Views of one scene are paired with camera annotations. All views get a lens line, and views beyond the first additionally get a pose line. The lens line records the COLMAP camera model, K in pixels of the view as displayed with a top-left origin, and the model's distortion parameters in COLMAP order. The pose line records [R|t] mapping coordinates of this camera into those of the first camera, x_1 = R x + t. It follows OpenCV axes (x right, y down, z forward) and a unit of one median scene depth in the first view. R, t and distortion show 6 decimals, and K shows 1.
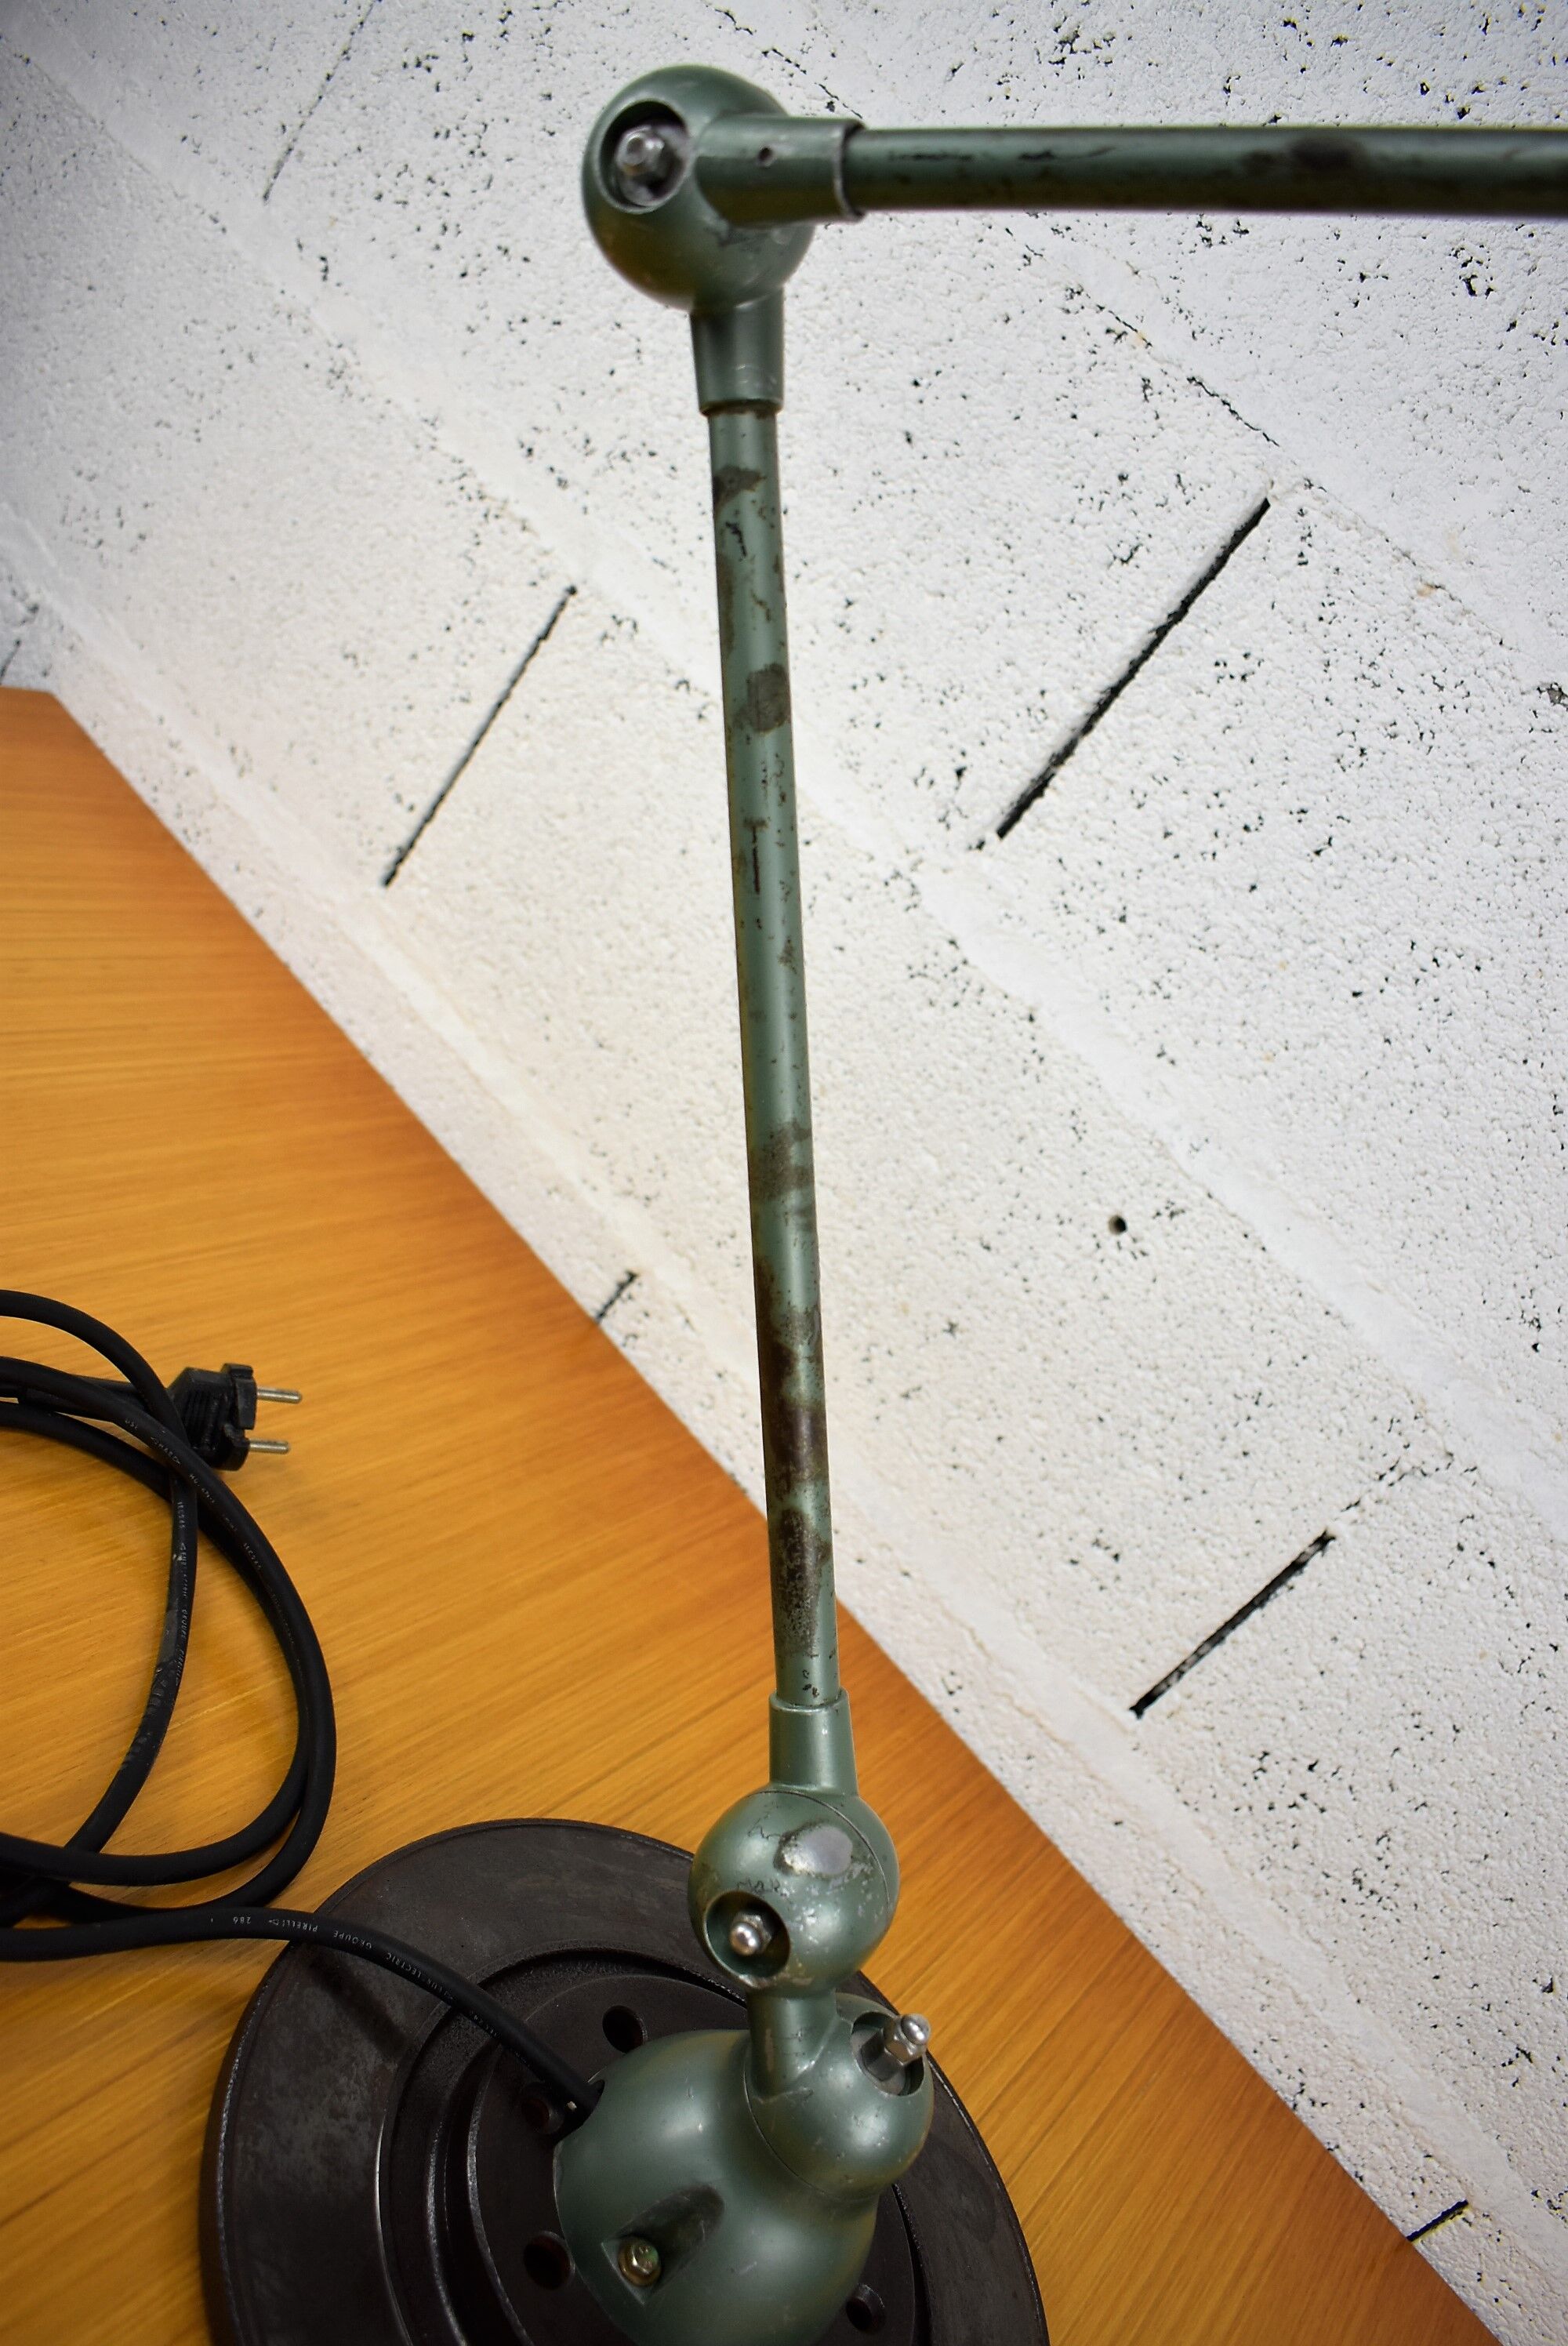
lens RADIAL K [[2043.1, 0, 880.9], [0, 2043.1, 1163.9], [0, 0, 1]] dist [-0.093443, 0.013113]
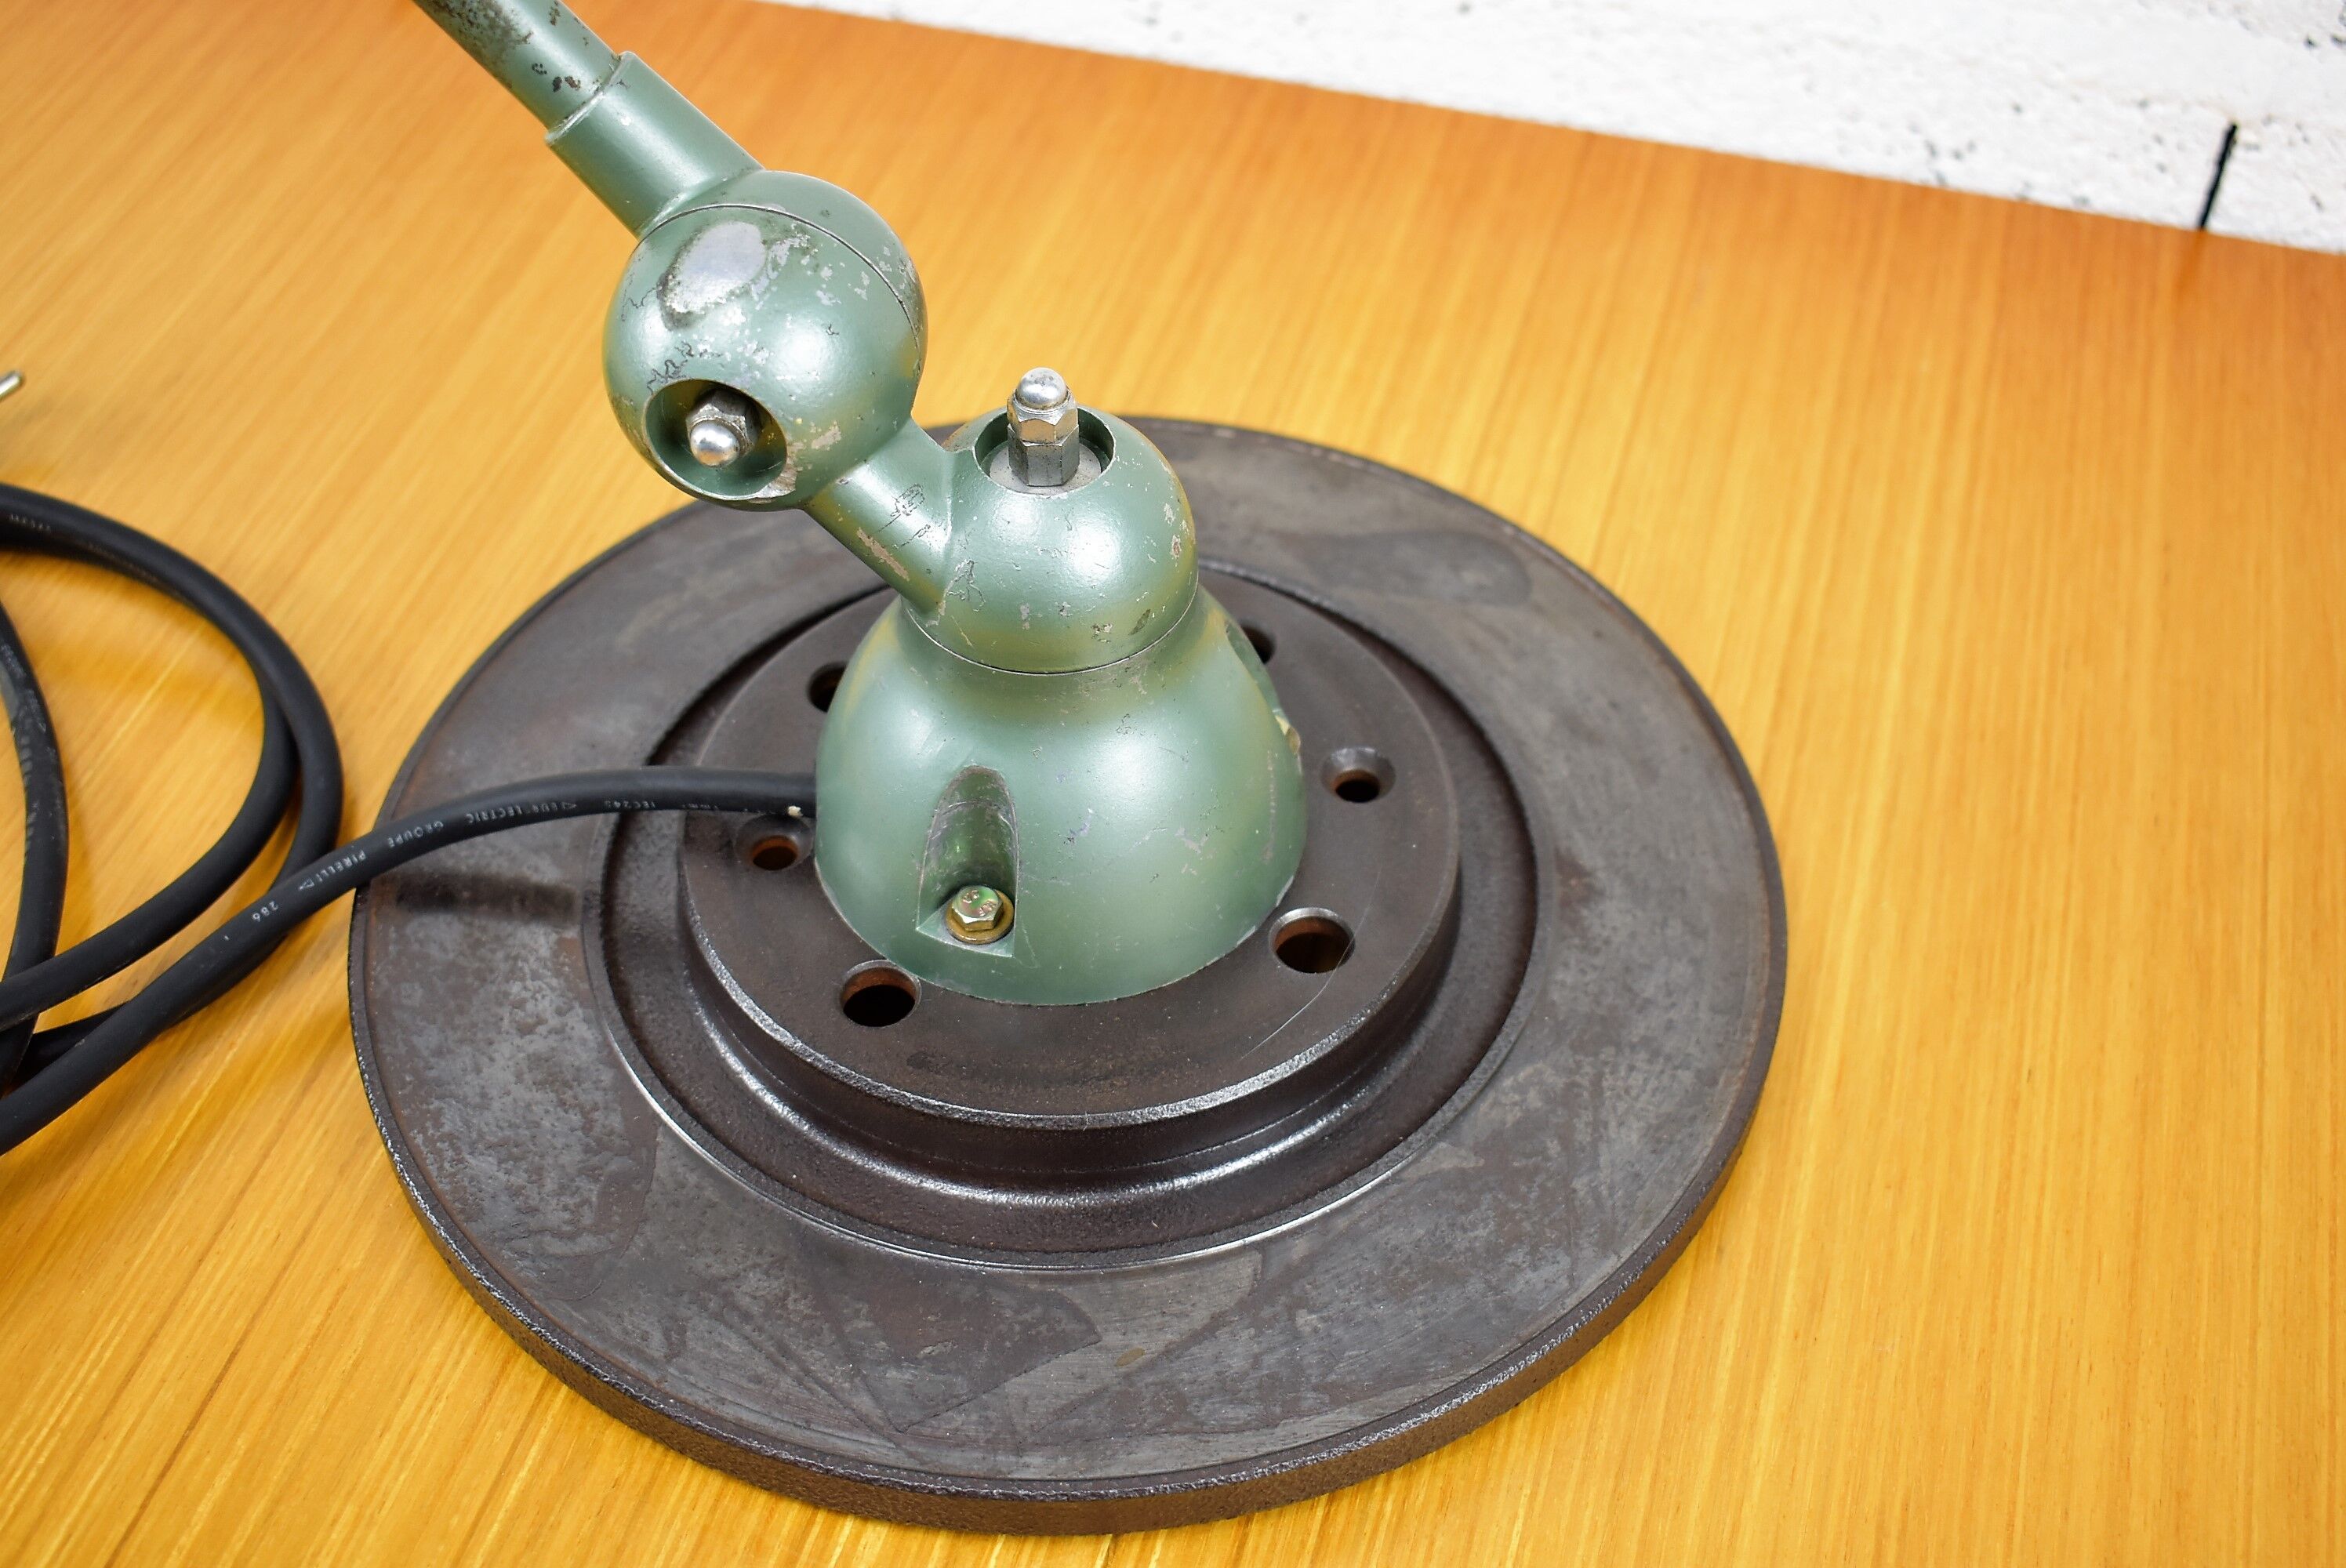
lens RADIAL K [[3020.9, 0, 1175.4], [0, 3020.9, 777.2], [0, 0, 1]] dist [-0.070472, 0.000000]
pose [[0.769283, -0.600717, -0.217583, 0.115584], [0.637946, 0.703530, 0.313161, 0.152849], [-0.035045, -0.379716, 0.924439, 0.040823]]
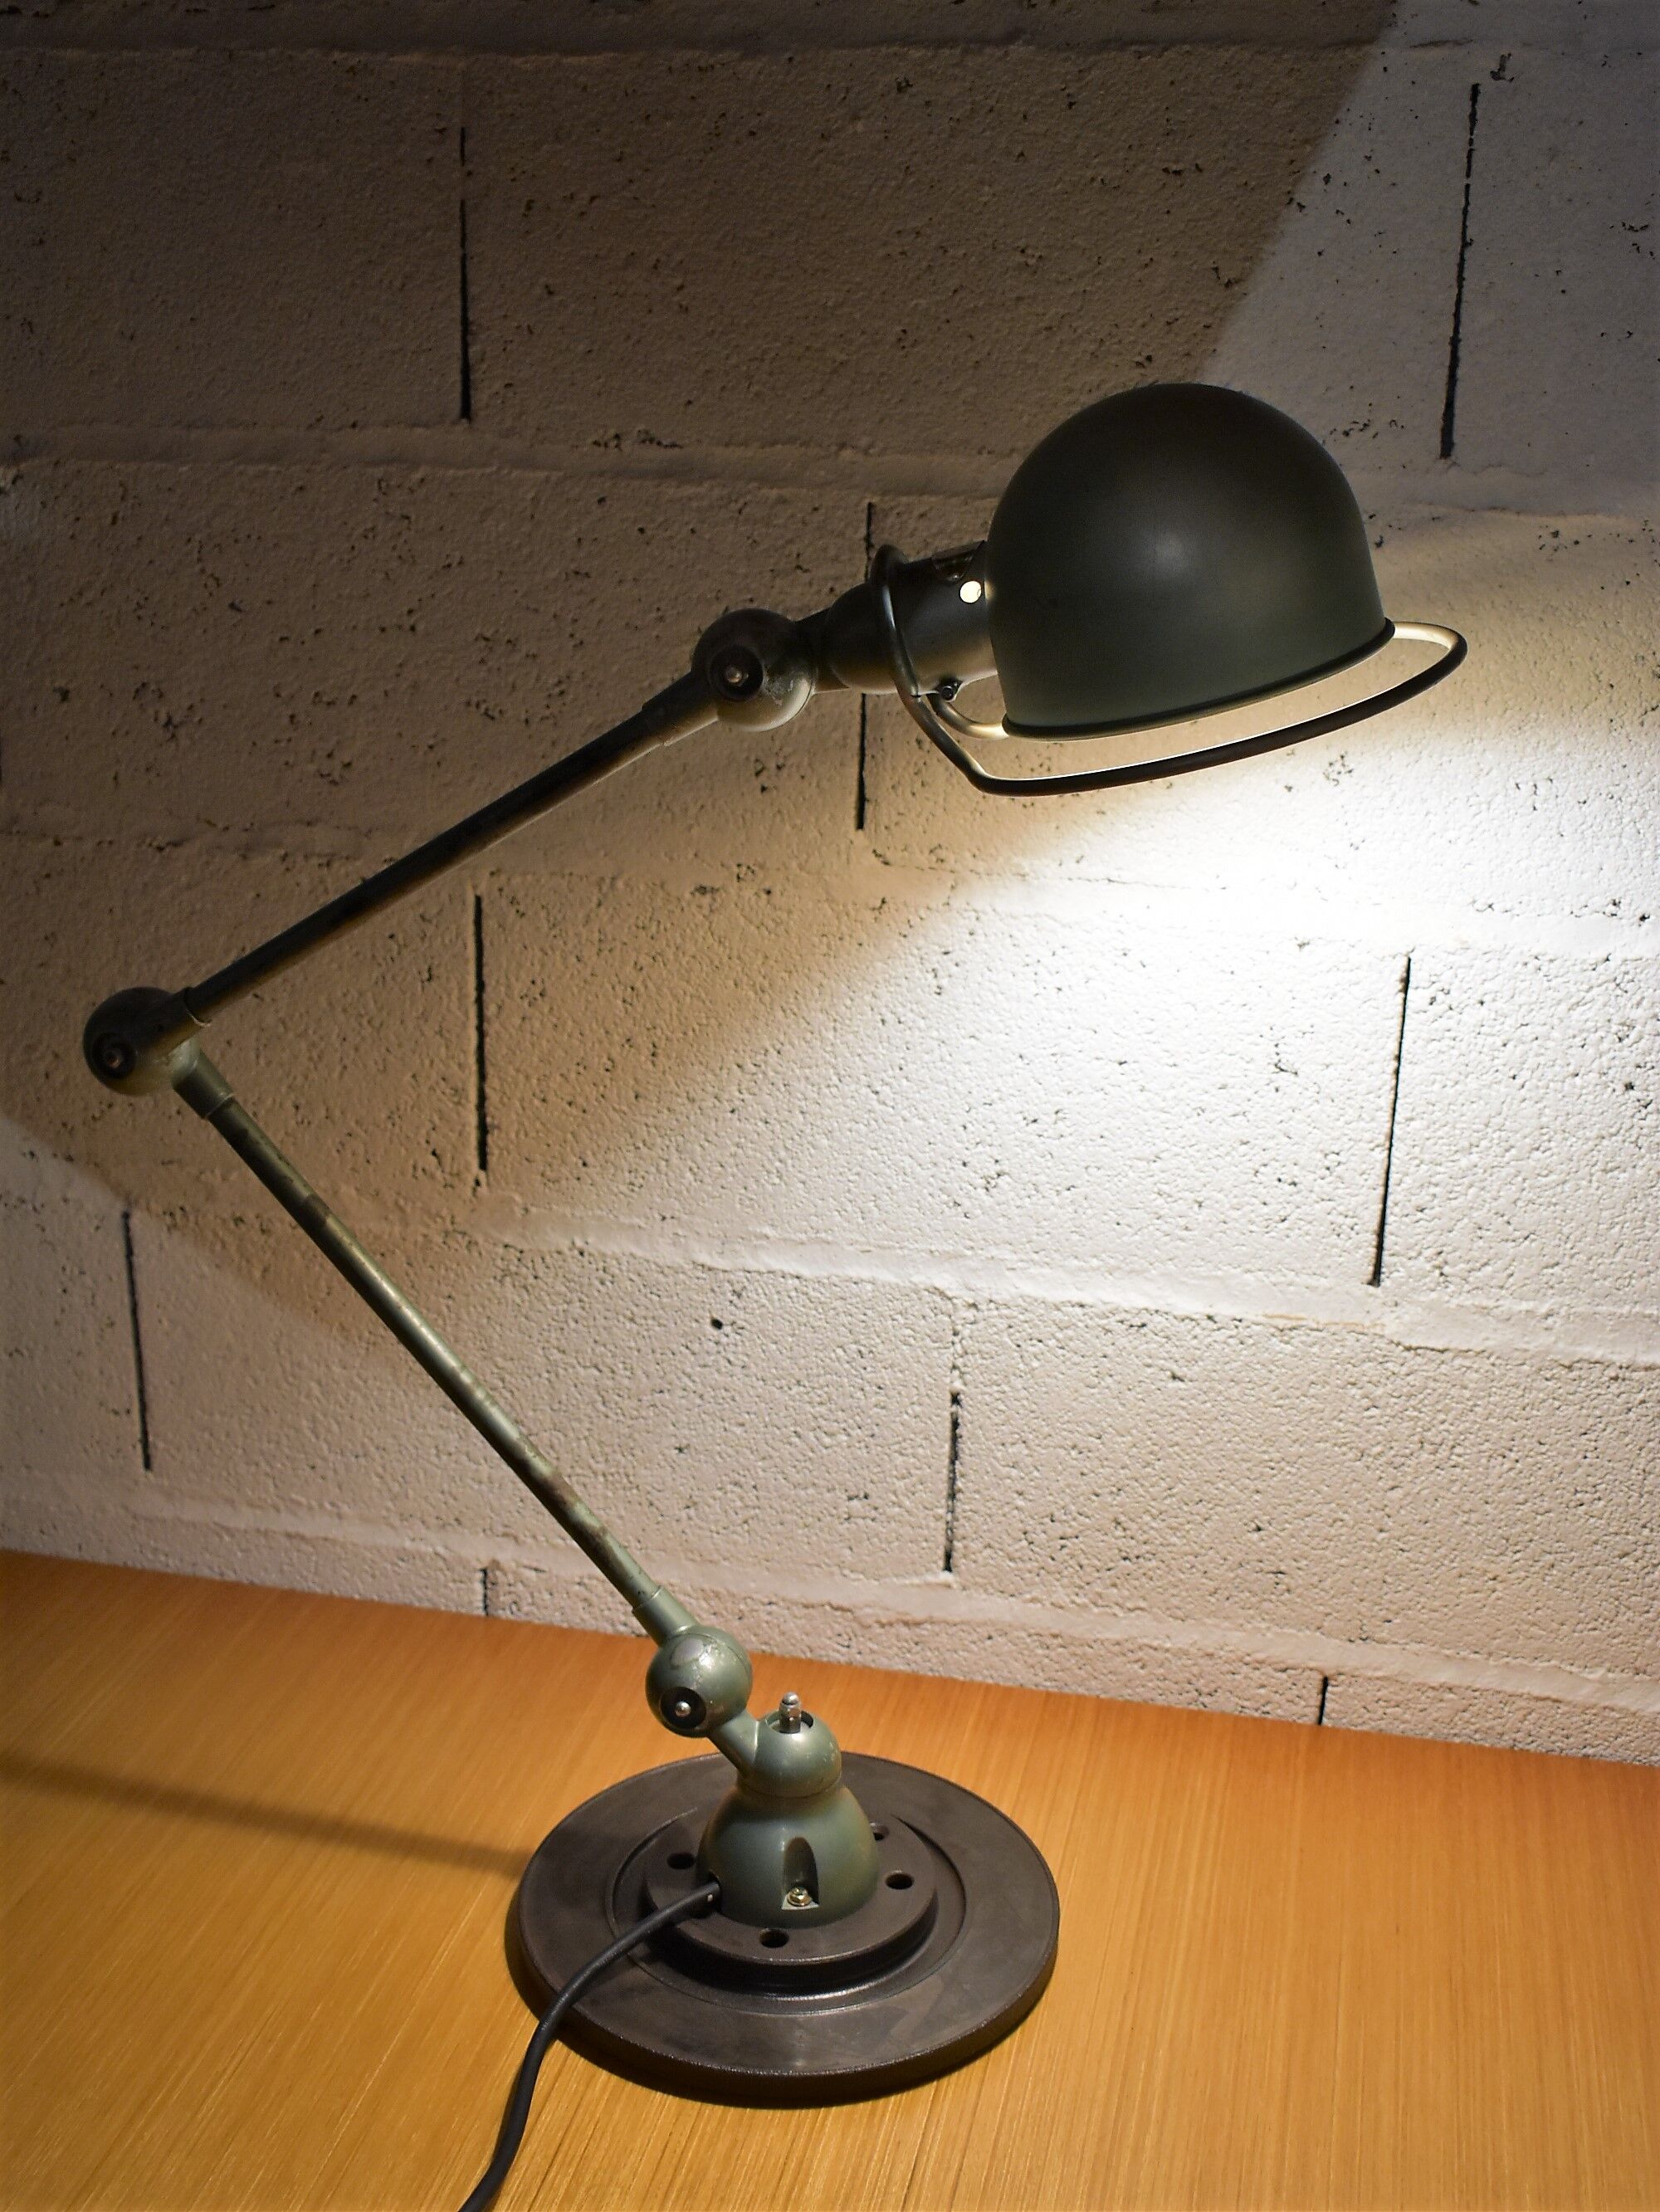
lens RADIAL K [[2375.6, 0, 850.8], [0, 2375.6, 1176.4], [0, 0, 1]] dist [-0.062413, 0.000000]
pose [[0.760035, -0.639821, 0.113914, 0.064493], [0.643121, 0.765701, 0.009803, -0.006881], [-0.093496, 0.065810, 0.993442, -0.743102]]
